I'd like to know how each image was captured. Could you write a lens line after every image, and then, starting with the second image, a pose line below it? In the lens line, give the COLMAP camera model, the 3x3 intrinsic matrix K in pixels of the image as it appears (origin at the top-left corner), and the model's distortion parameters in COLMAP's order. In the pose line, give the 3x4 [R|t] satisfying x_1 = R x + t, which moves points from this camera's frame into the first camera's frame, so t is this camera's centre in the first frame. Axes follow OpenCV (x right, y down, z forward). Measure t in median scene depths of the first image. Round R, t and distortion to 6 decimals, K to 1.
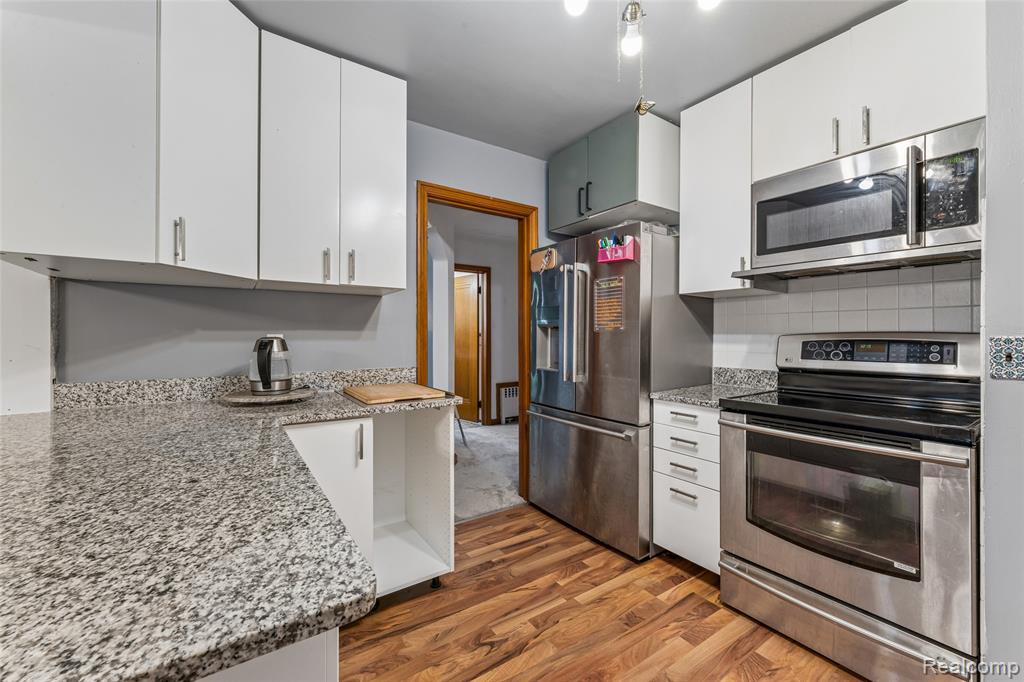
lens RADIAL K [[406.8, 0, 509.2], [0, 406.8, 333.0], [0, 0, 1]] dist [-0.000407, 0.000032]
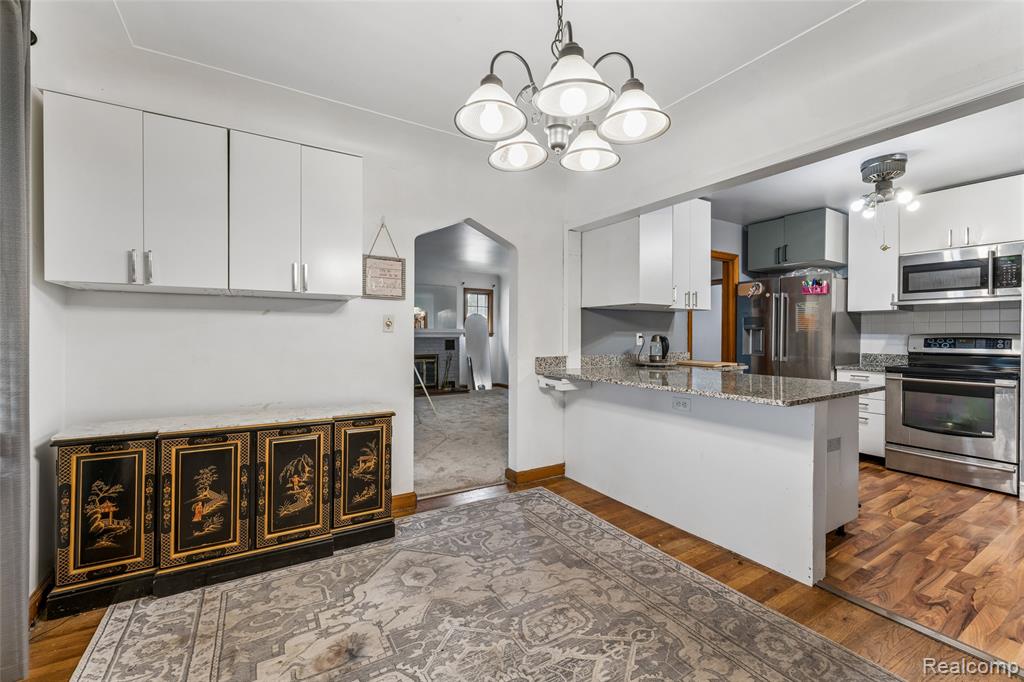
lens RADIAL K [[413.0, 0, 512.5], [0, 413.0, 332.1], [0, 0, 1]] dist [0.000480, 0.000175]
pose [[0.998807, 0.003581, -0.048698, -1.159518], [-0.003315, 0.999979, 0.005542, -0.012358], [0.048717, -0.005374, 0.998798, -1.065108]]
